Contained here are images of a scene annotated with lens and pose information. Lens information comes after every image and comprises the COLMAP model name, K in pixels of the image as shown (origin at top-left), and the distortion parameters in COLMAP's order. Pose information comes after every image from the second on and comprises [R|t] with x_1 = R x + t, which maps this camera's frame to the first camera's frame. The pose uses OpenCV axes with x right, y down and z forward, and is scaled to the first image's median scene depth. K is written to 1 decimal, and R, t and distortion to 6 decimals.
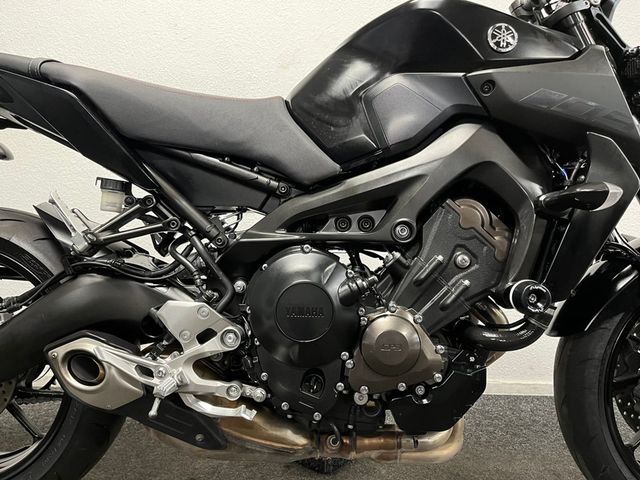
lens RADIAL K [[492.4, 0, 317.9], [0, 492.4, 242.7], [0, 0, 1]] dist [0.046680, -0.010628]
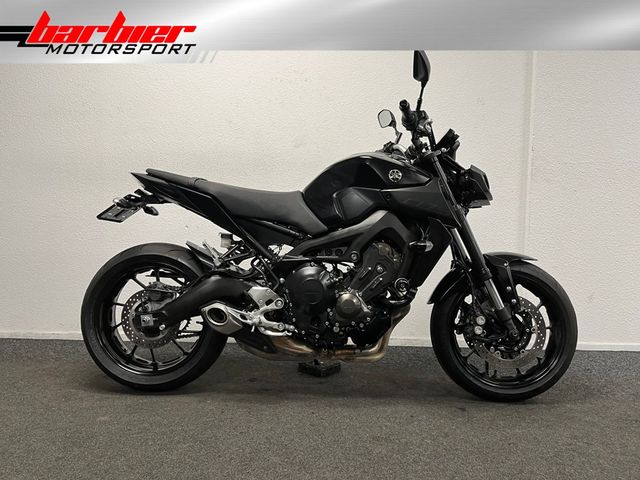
lens RADIAL K [[492.4, 0, 321.7], [0, 492.4, 240.0], [0, 0, 1]] dist [0.046680, -0.010628]
pose [[0.999962, -0.001161, 0.008590, 0.000490], [0.001096, 0.999971, 0.007531, -0.114417], [-0.008599, -0.007521, 0.999935, -1.248703]]
